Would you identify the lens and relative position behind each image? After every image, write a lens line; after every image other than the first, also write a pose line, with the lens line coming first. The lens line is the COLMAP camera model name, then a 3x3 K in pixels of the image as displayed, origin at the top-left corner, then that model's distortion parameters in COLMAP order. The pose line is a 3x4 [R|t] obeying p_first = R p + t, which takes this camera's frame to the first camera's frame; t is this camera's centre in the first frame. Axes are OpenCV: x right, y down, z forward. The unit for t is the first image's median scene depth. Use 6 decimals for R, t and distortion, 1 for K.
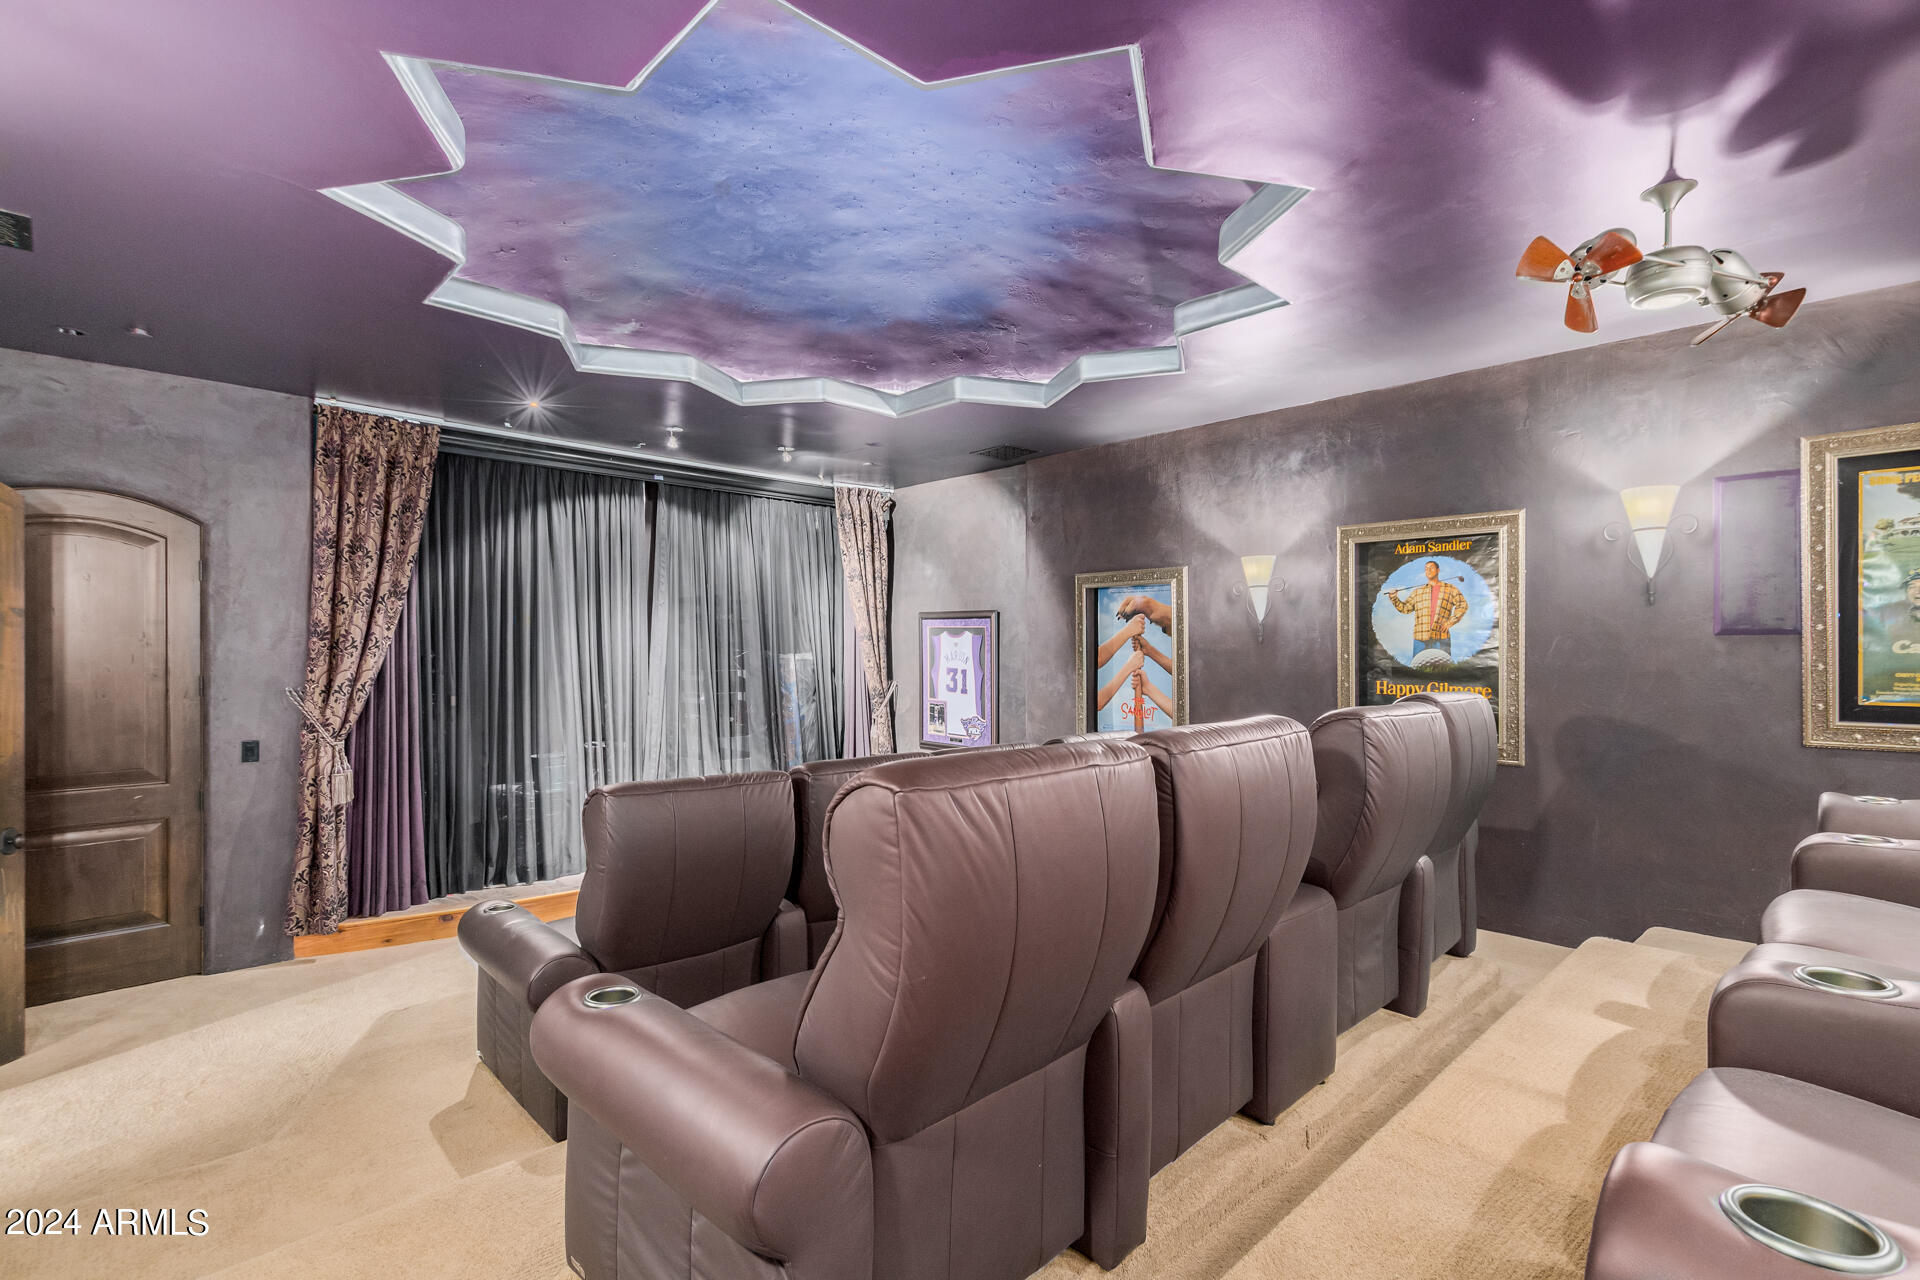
lens RADIAL K [[904.6, 0, 963.8], [0, 904.6, 651.9], [0, 0, 1]] dist [0.000397, 0.000050]
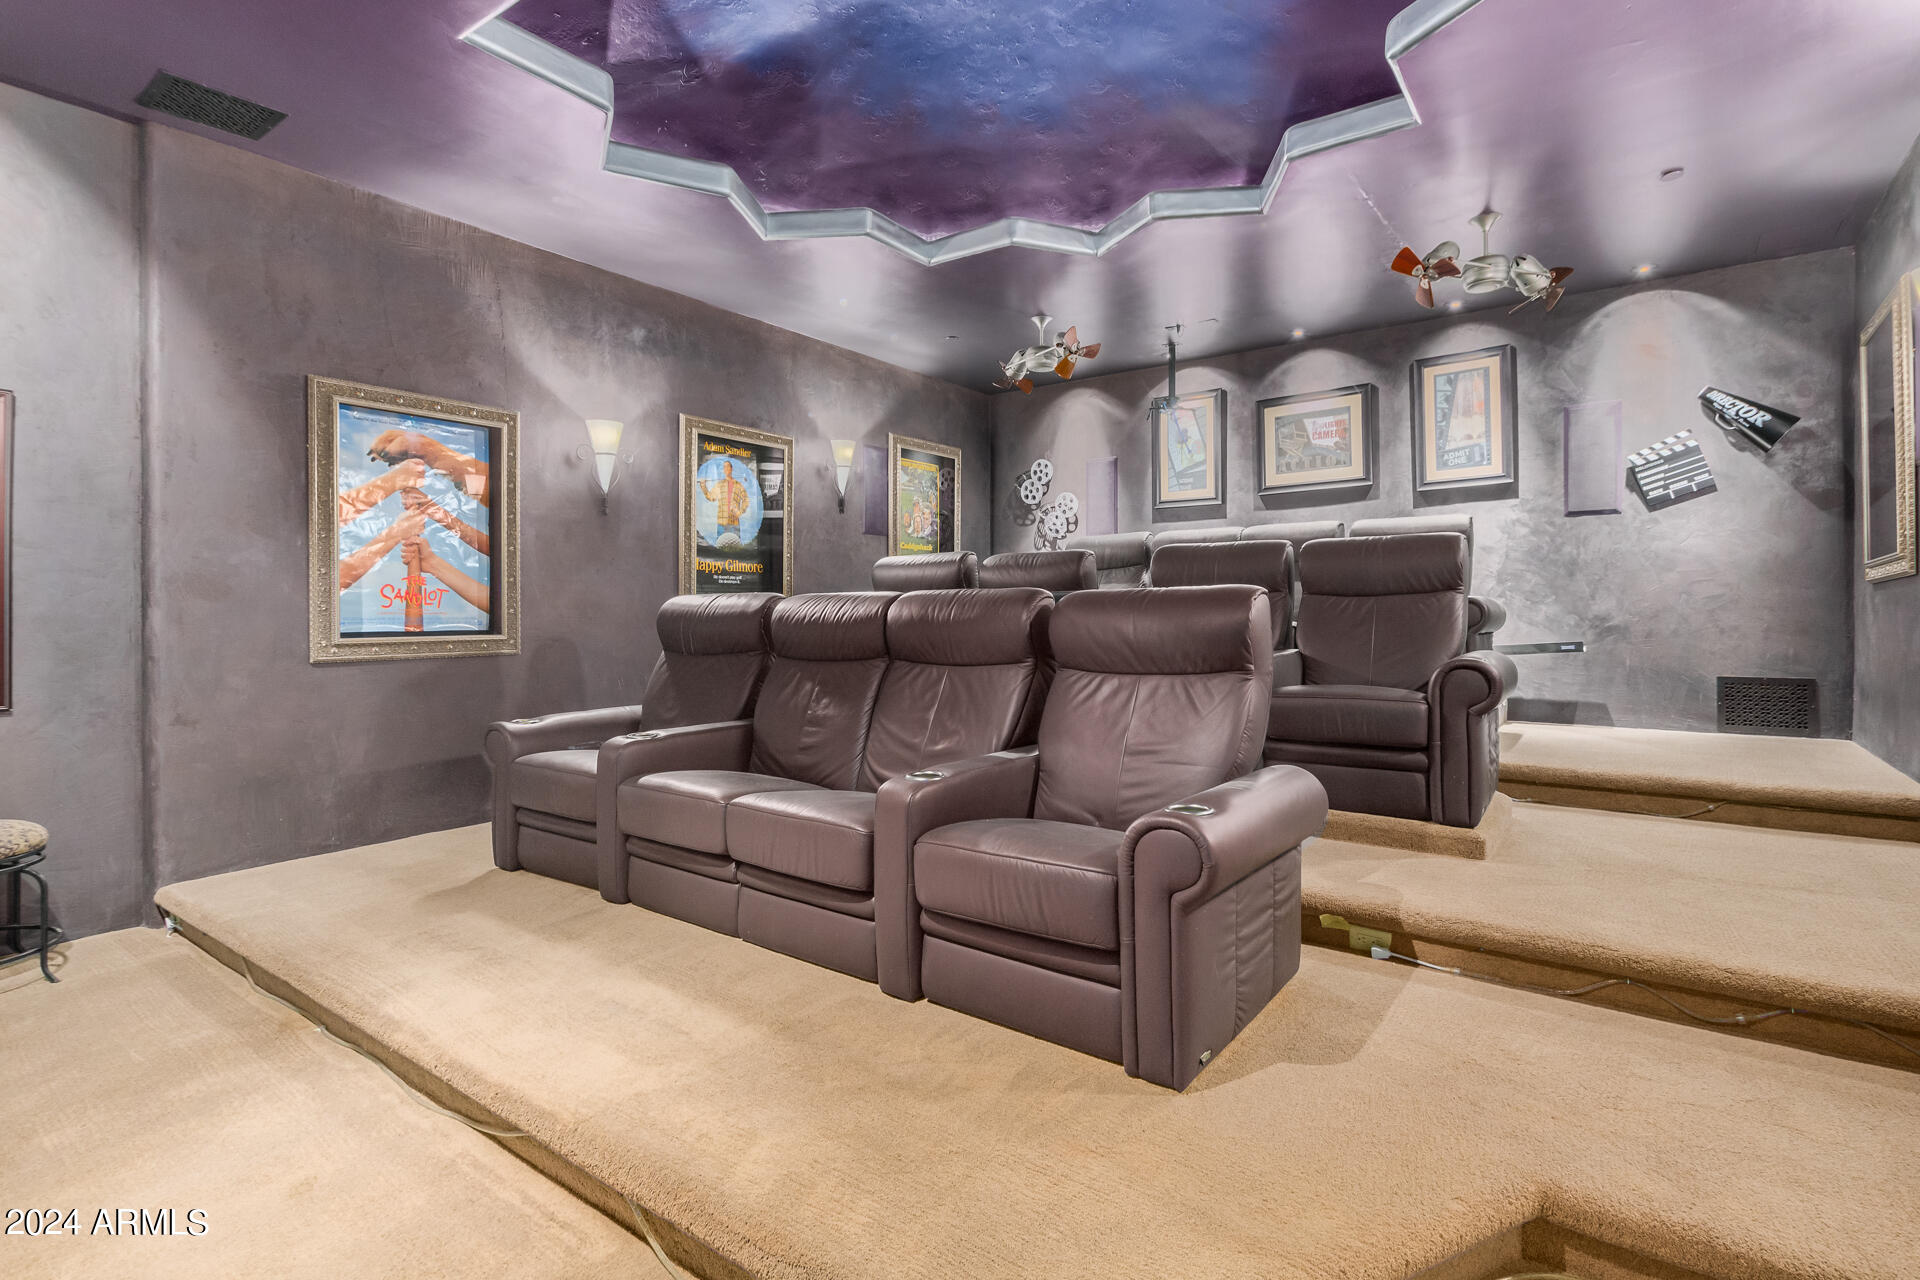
lens RADIAL K [[925.9, 0, 962.9], [0, 925.9, 601.8], [0, 0, 1]] dist [0.000143, 0.000008]
pose [[-0.178351, -0.000394, 0.983967, -0.701587], [-0.004455, 0.999990, -0.000407, 0.081080], [-0.983957, -0.004456, -0.178351, 0.826620]]
